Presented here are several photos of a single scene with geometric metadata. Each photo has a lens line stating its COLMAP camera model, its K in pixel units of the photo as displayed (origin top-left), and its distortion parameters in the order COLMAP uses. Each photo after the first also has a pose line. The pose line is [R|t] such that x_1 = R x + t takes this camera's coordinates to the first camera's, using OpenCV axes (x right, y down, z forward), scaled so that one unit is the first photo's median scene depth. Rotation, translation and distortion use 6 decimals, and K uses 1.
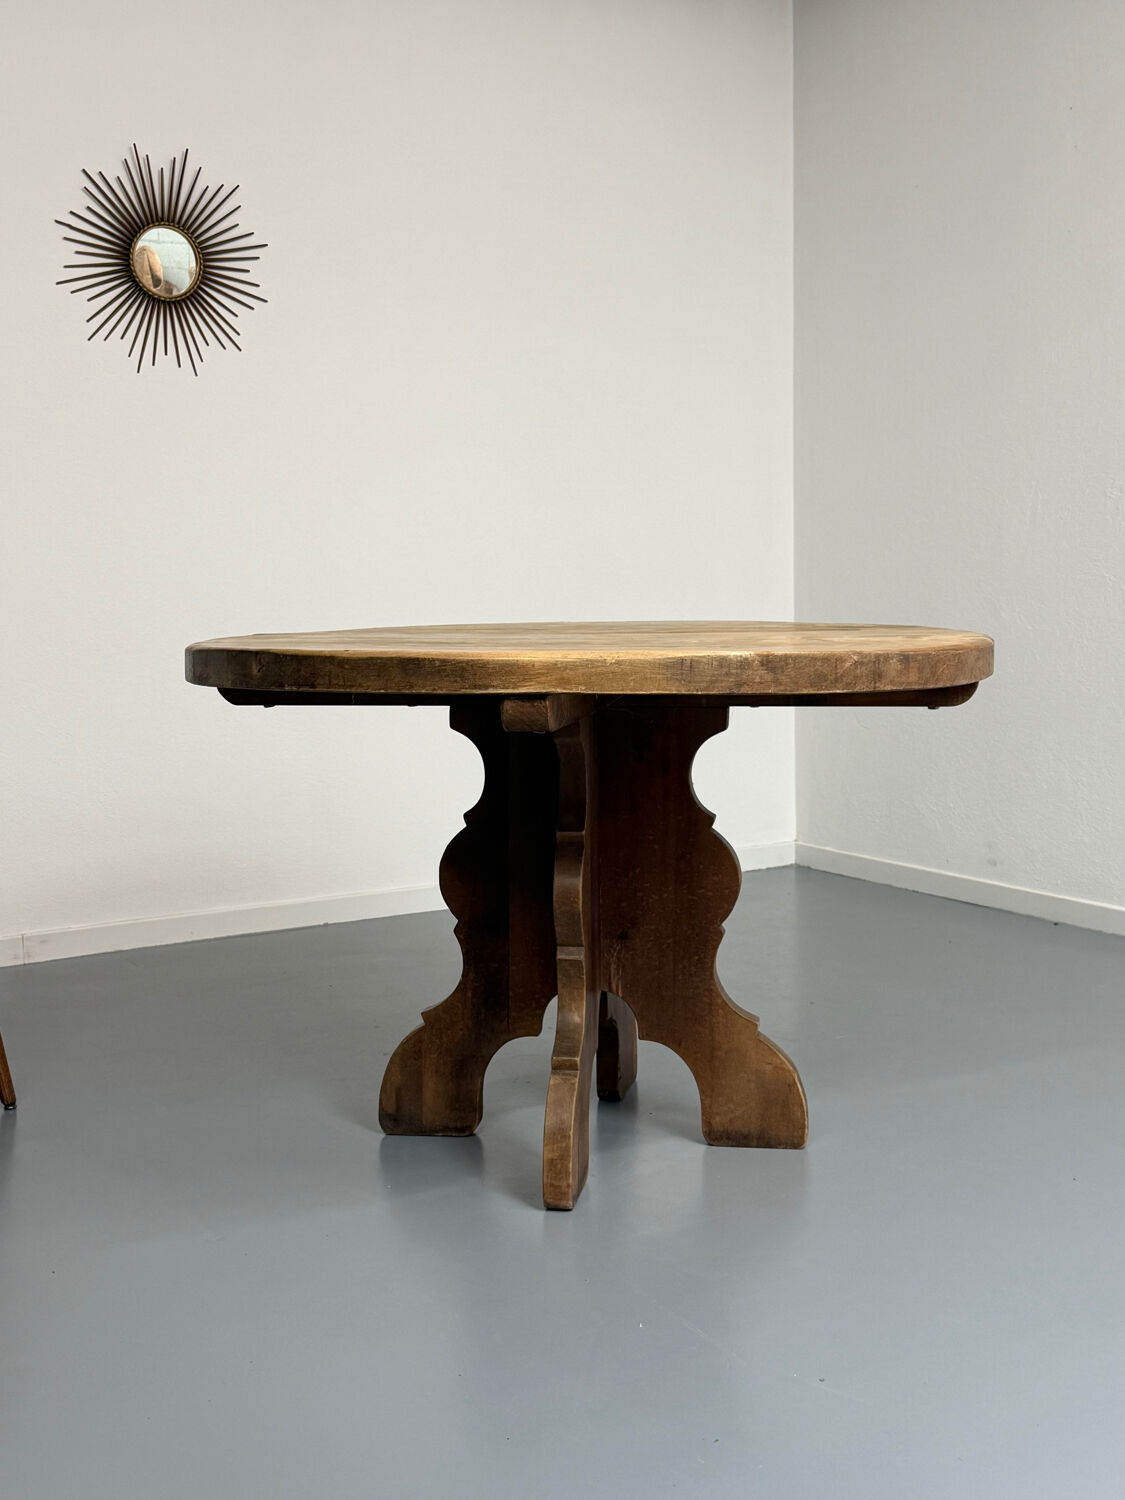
lens RADIAL K [[1872.9, 0, 562.5], [0, 1872.9, 750.0], [0, 0, 1]] dist [0.120327, -0.010641]
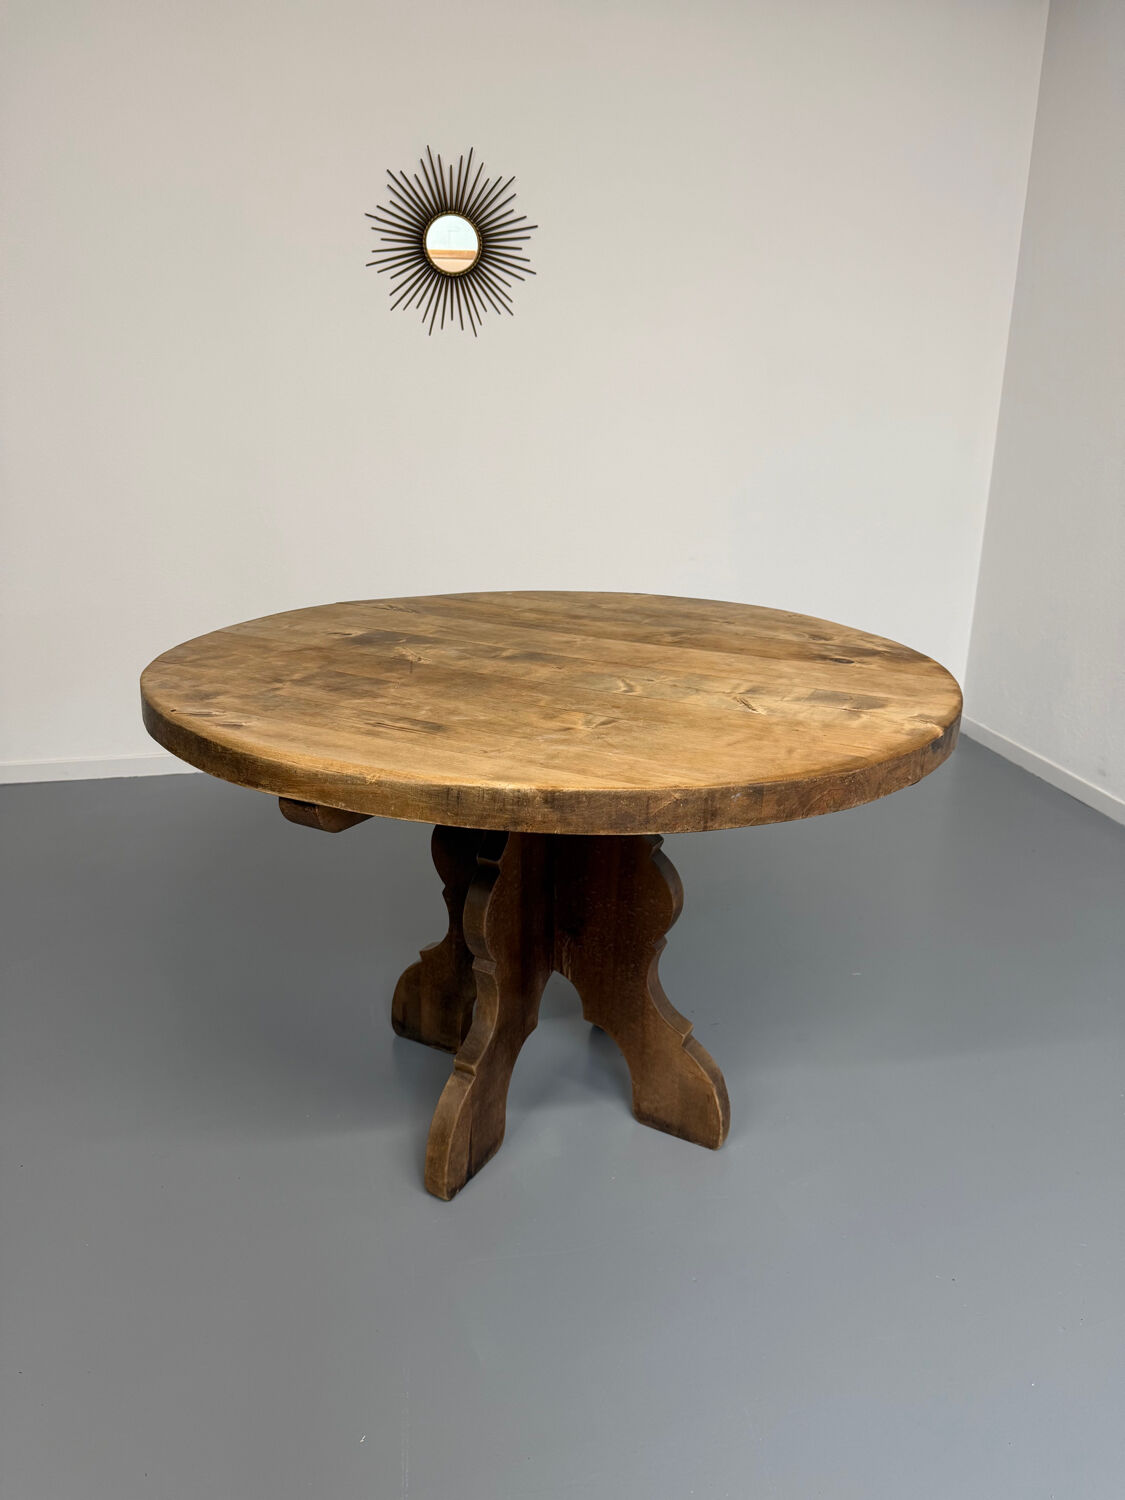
lens RADIAL K [[1036.3, 0, 571.4], [0, 1036.3, 746.2], [0, 0, 1]] dist [0.181680, -0.385435]
pose [[0.936531, 0.134970, -0.323562, 0.213272], [-0.062406, 0.972363, 0.224980, -0.141386], [0.344985, -0.190508, 0.919071, 0.465596]]
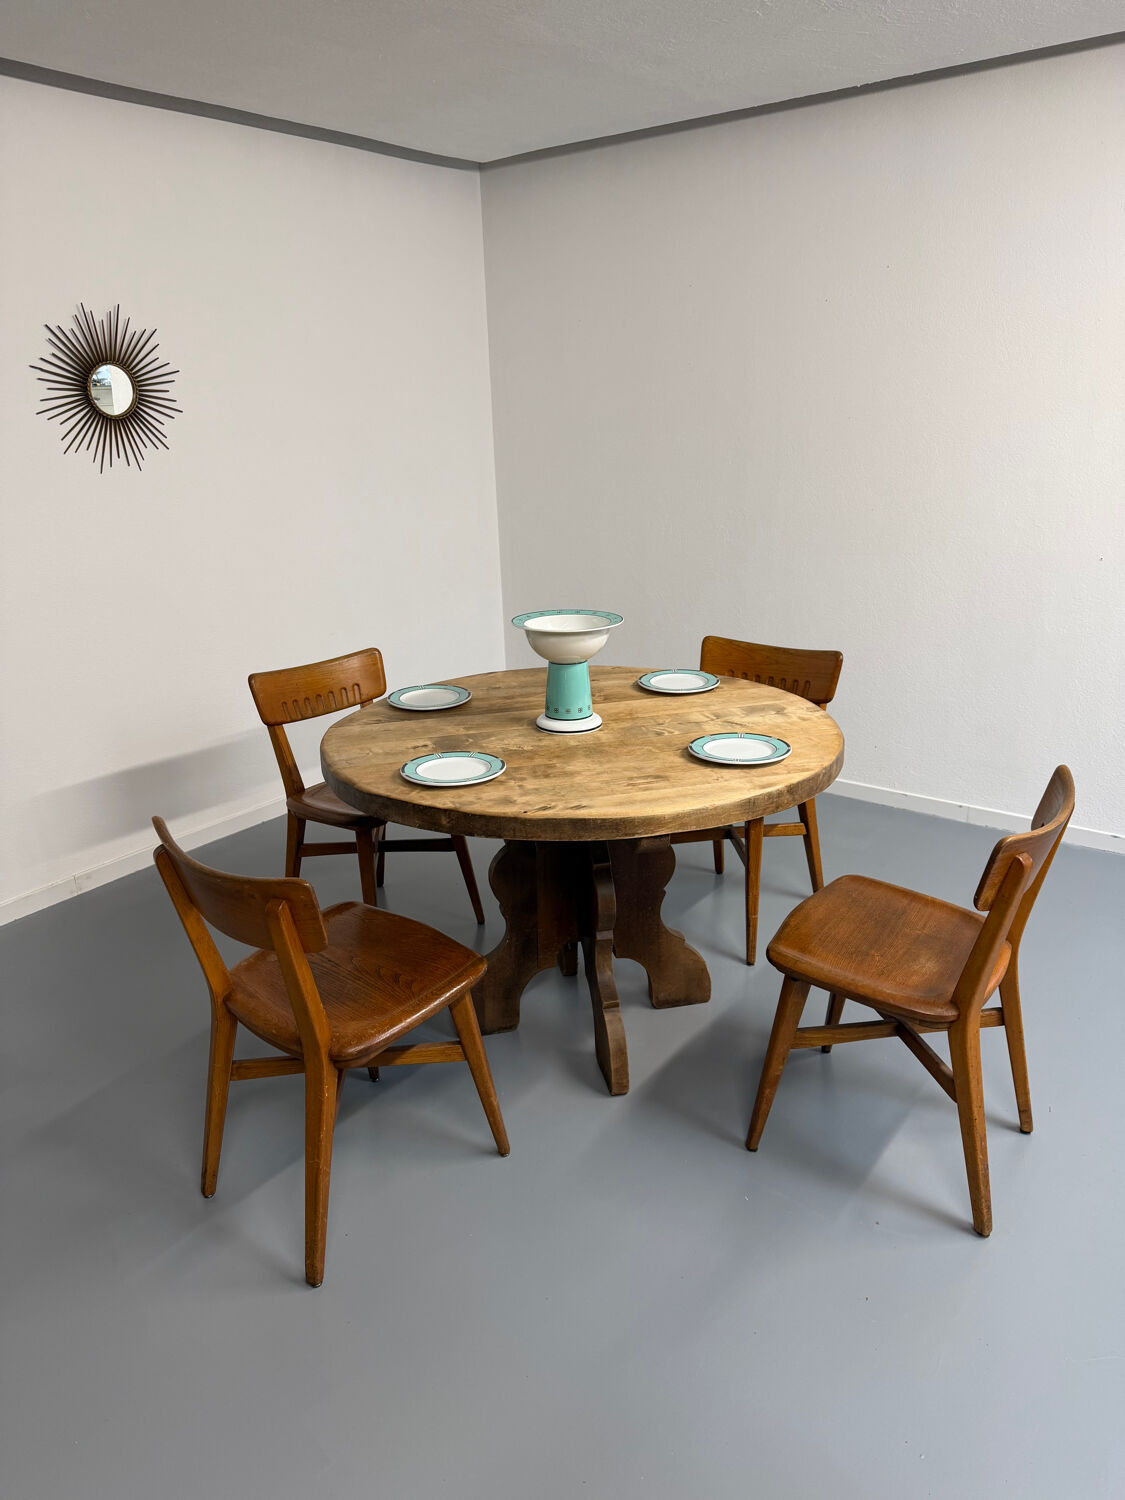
lens RADIAL K [[1027.6, 0, 549.2], [0, 1027.6, 745.0], [0, 0, 1]] dist [0.146954, -0.262743]
pose [[0.936618, -0.122115, 0.328381, -0.291207], [0.054331, 0.976577, 0.208196, -0.221864], [-0.346113, -0.177159, 0.921315, 0.221397]]
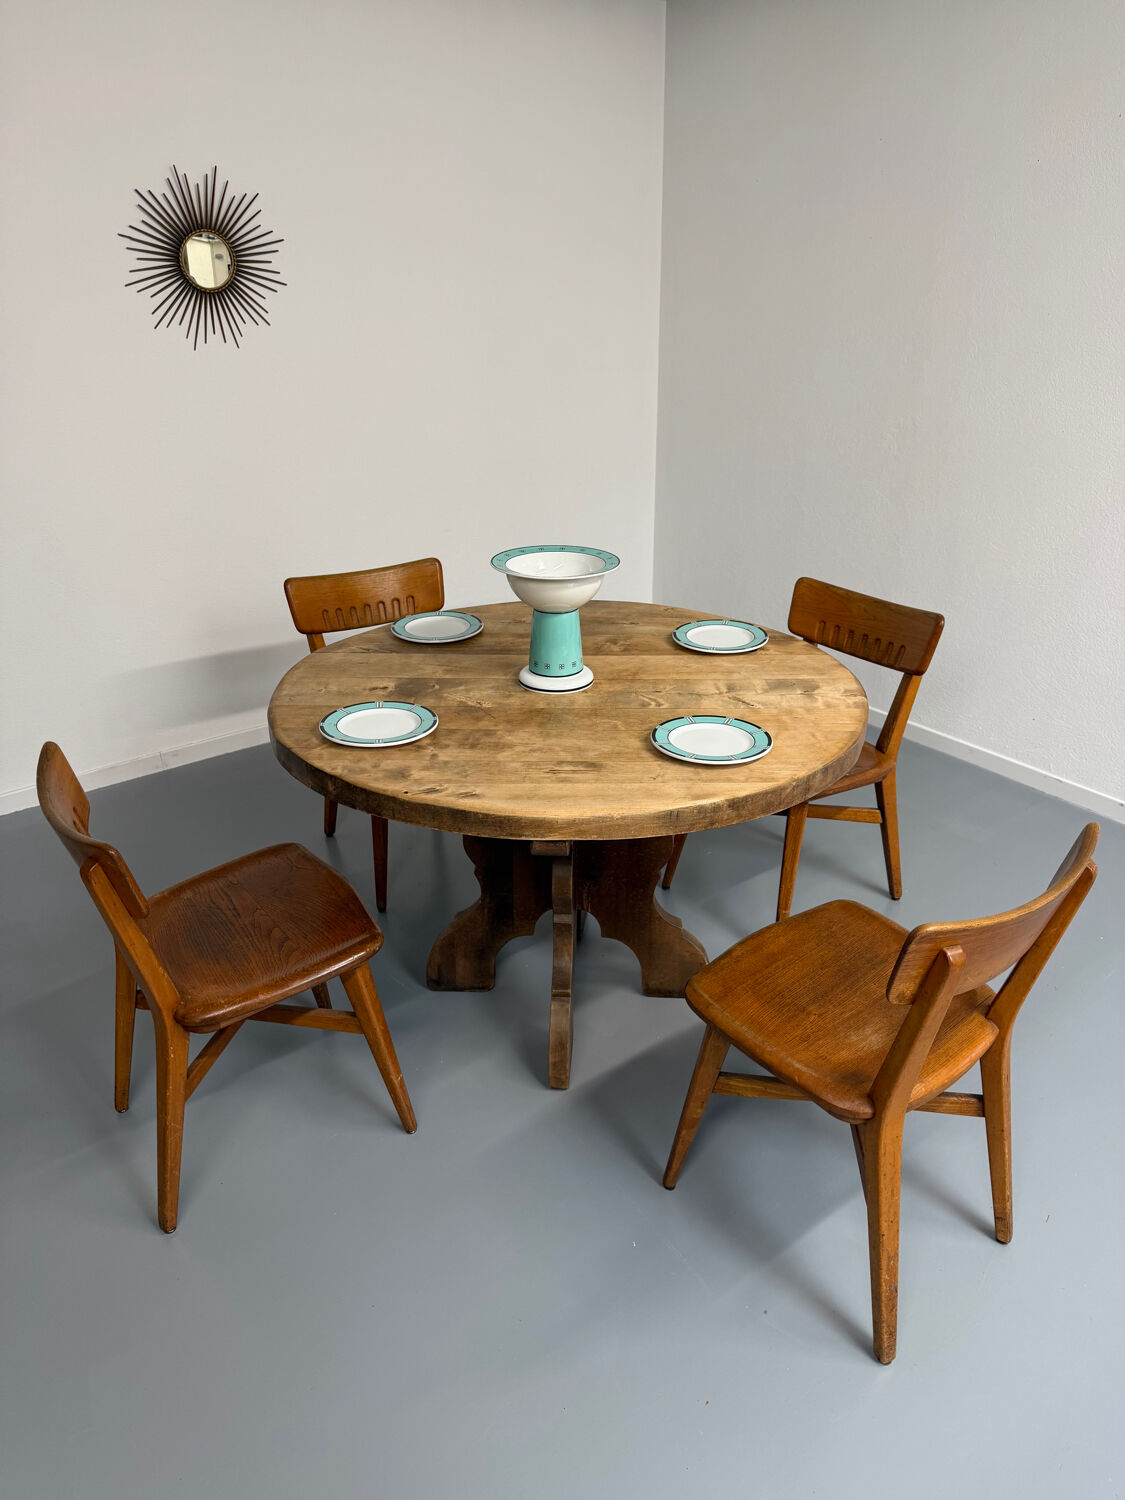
lens RADIAL K [[1030.7, 0, 559.3], [0, 1030.7, 749.1], [0, 0, 1]] dist [0.140415, -0.238417]
pose [[0.996093, -0.032821, 0.081988, -0.055790], [0.004988, 0.947802, 0.318821, -0.252351], [-0.088172, -0.317166, 0.944262, 0.275360]]
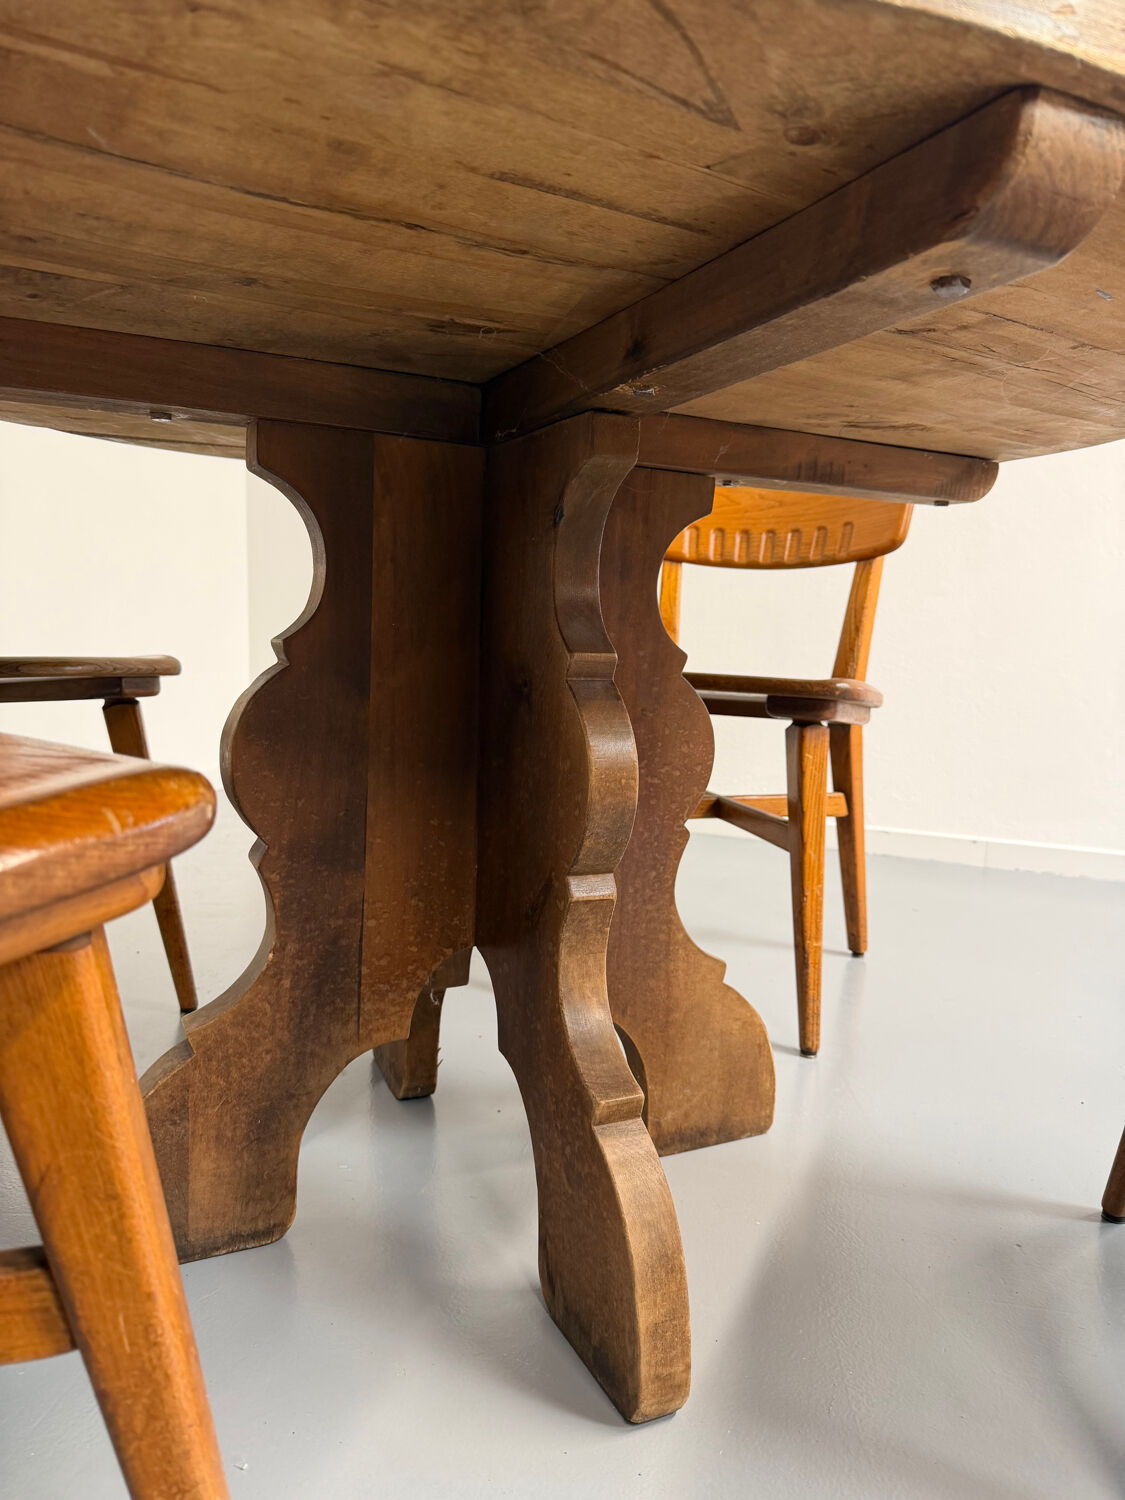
lens RADIAL K [[1044.2, 0, 559.5], [0, 1044.2, 753.1], [0, 0, 1]] dist [0.155350, -0.317464]
pose [[0.822269, -0.026581, 0.568479, -0.157903], [0.016743, 0.999606, 0.022521, 0.060449], [-0.568853, -0.009000, 0.822390, 0.721678]]
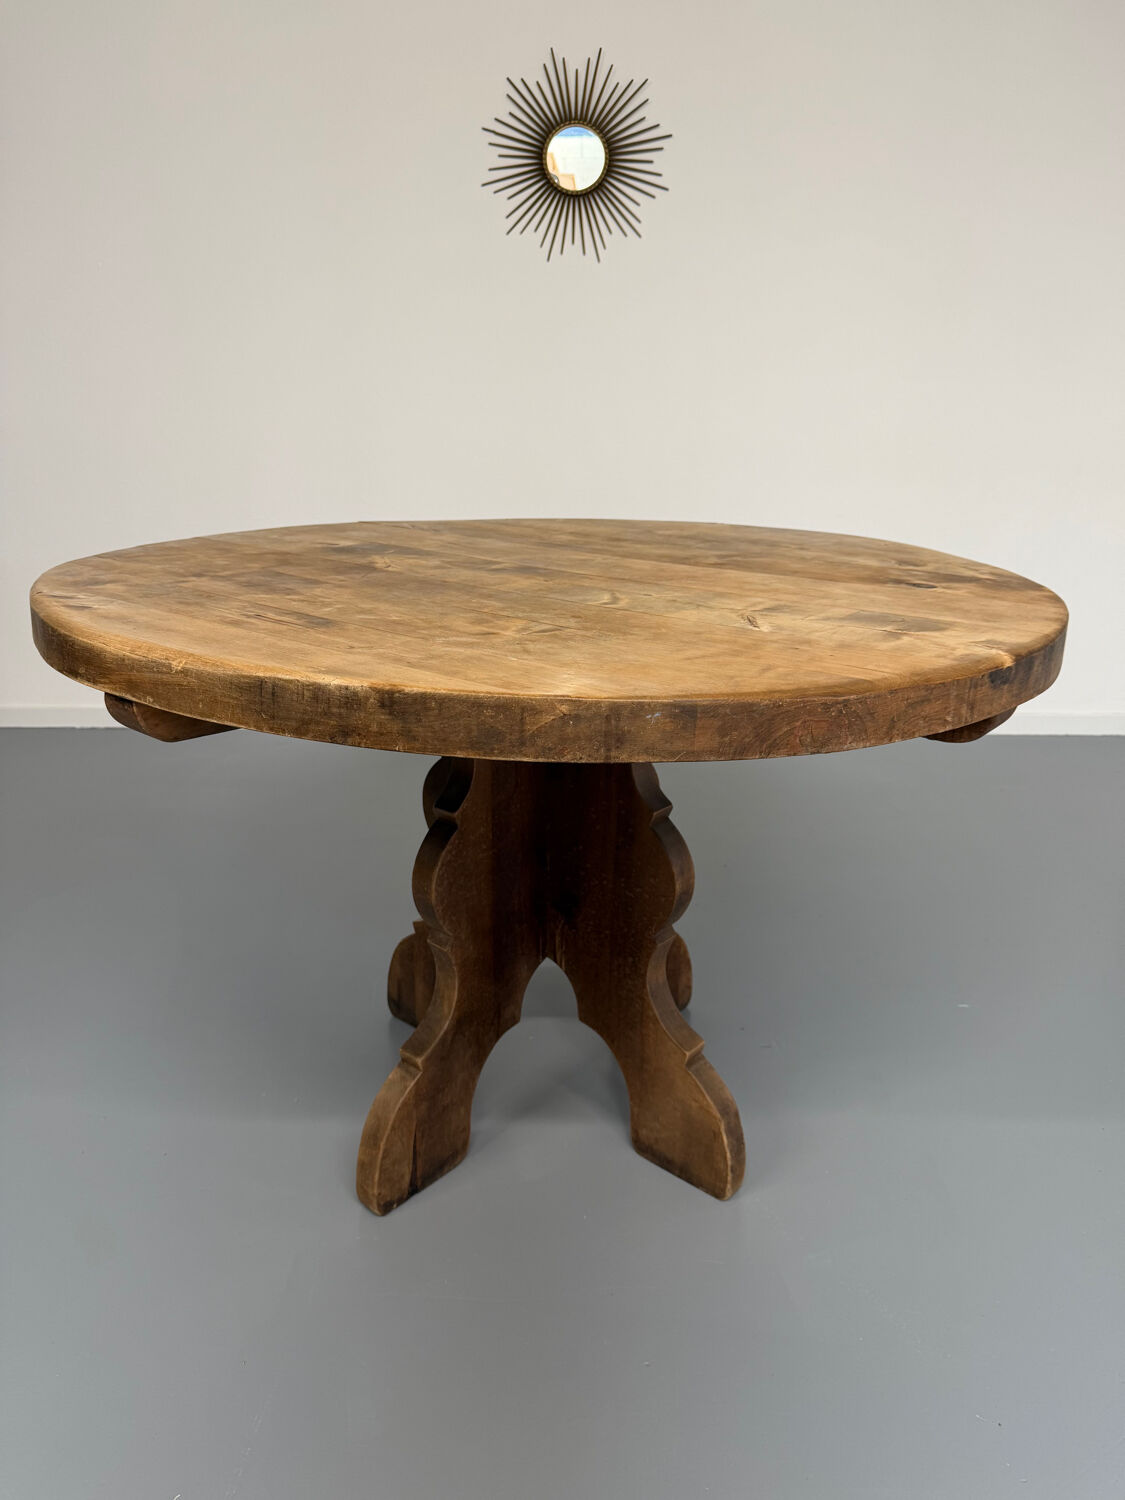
lens RADIAL K [[1044.2, 0, 564.4], [0, 1044.2, 751.1], [0, 0, 1]] dist [0.143333, -0.260613]
pose [[0.845885, 0.191257, -0.497895, 0.266449], [-0.077169, 0.967560, 0.240566, -0.095219], [0.527754, -0.165069, 0.833204, 0.597087]]
